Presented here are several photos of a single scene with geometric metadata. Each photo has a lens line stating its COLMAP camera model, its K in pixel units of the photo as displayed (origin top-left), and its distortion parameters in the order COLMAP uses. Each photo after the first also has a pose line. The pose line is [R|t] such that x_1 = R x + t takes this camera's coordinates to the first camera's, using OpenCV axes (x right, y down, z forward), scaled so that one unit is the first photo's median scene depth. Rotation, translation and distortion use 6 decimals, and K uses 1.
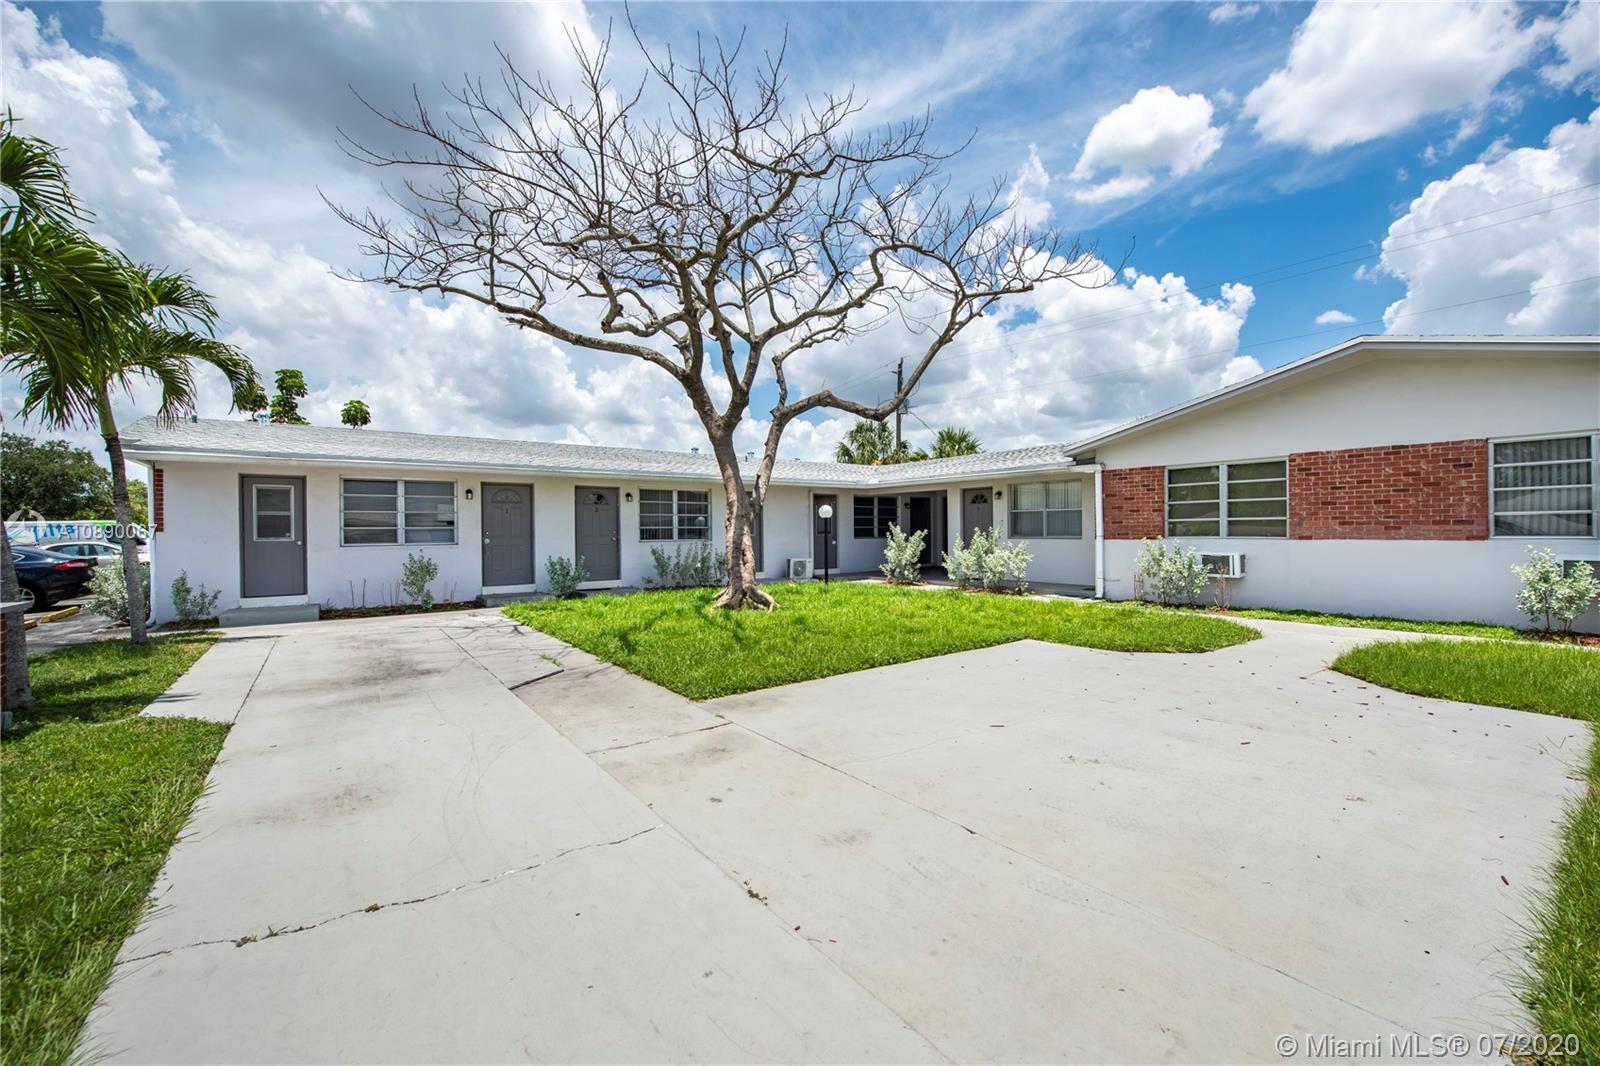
lens RADIAL K [[645.2, 0, 808.7], [0, 645.2, 535.6], [0, 0, 1]] dist [-0.018978, -0.000270]
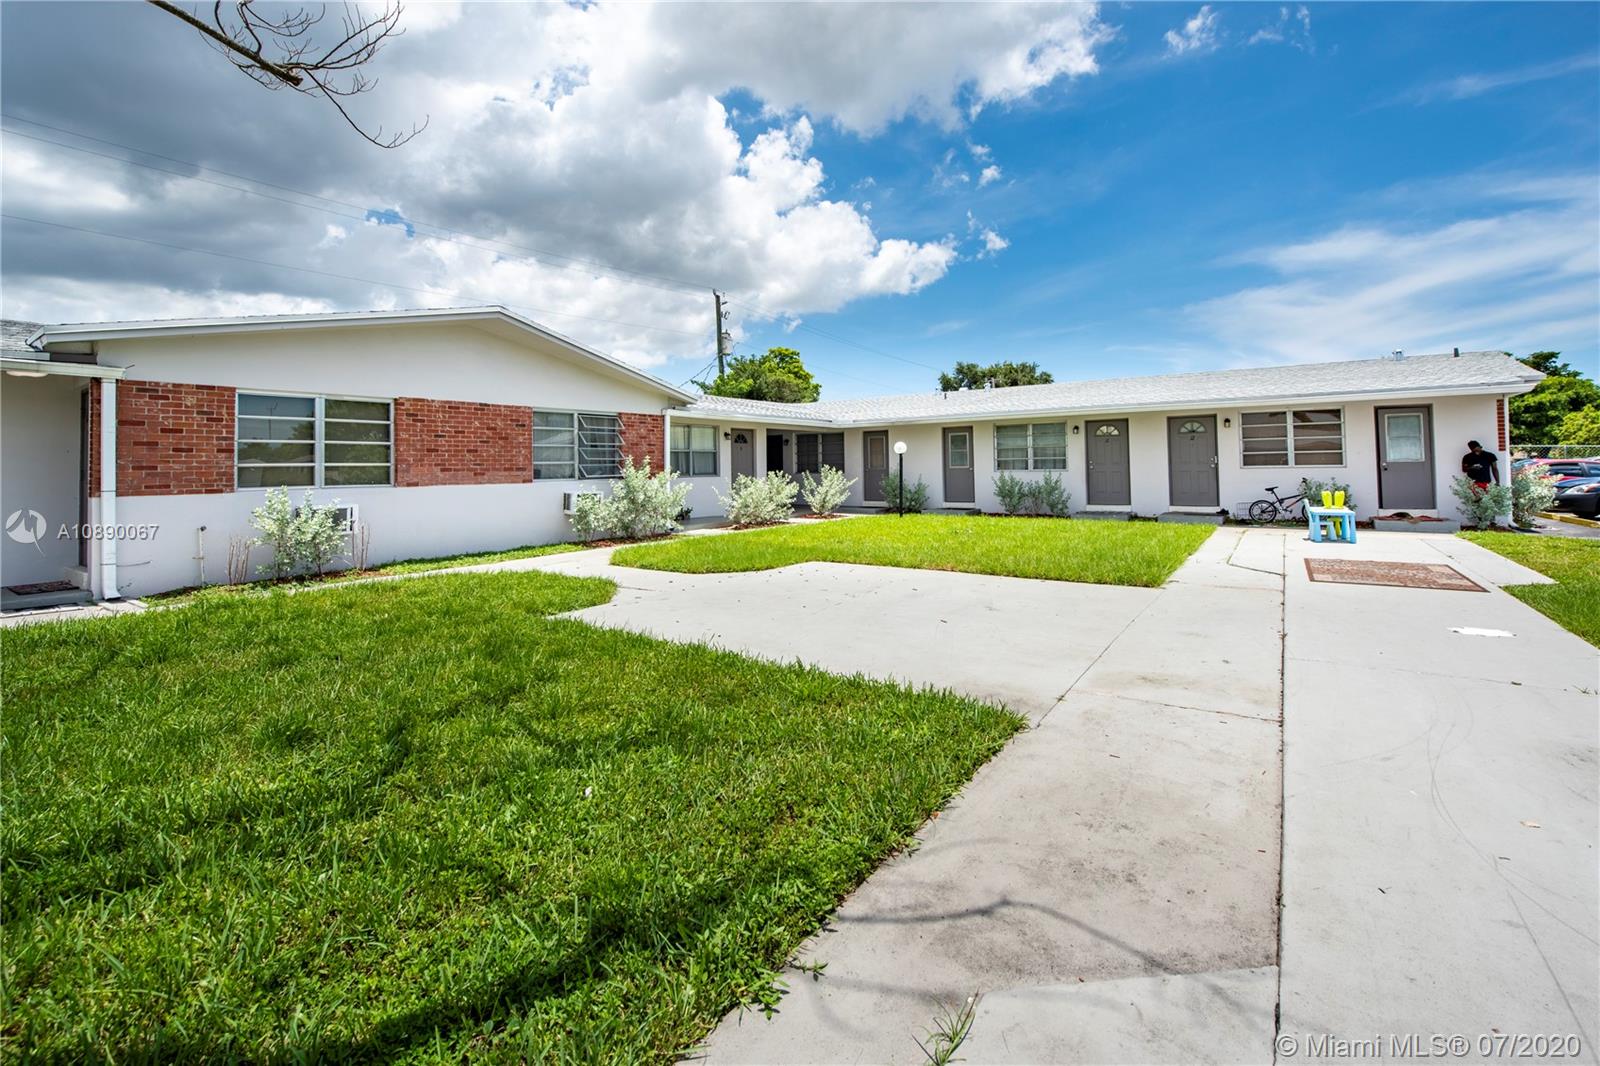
lens RADIAL K [[683.1, 0, 810.3], [0, 683.1, 458.2], [0, 0, 1]] dist [-0.021820, -0.000026]
pose [[-0.308441, 0.026984, 0.950861, -0.321180], [0.025707, 0.999469, -0.020025, -0.000402], [-0.950896, 0.018267, -0.308971, 0.592192]]
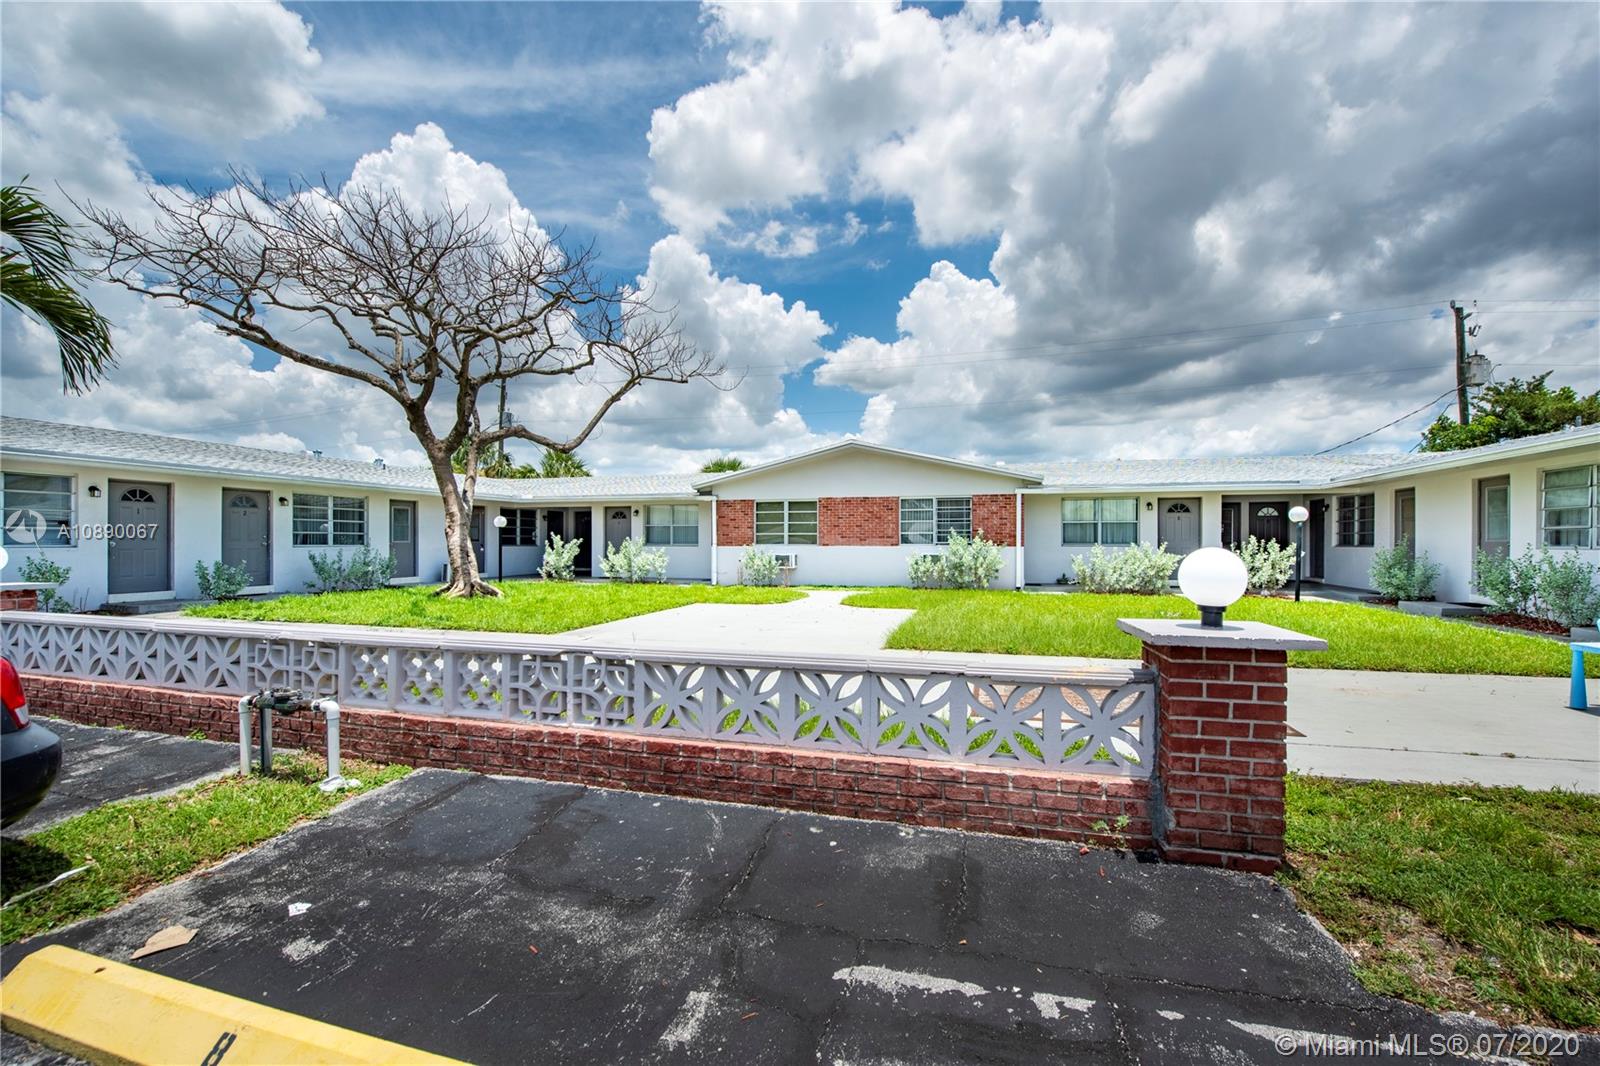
lens RADIAL K [[645.2, 0, 808.7], [0, 645.2, 535.6], [0, 0, 1]] dist [-0.018978, -0.000270]
pose [[0.791612, 0.016290, 0.610807, -0.295753], [-0.003569, 0.999751, -0.022038, 0.014139], [-0.611014, 0.015266, 0.791473, -0.327176]]
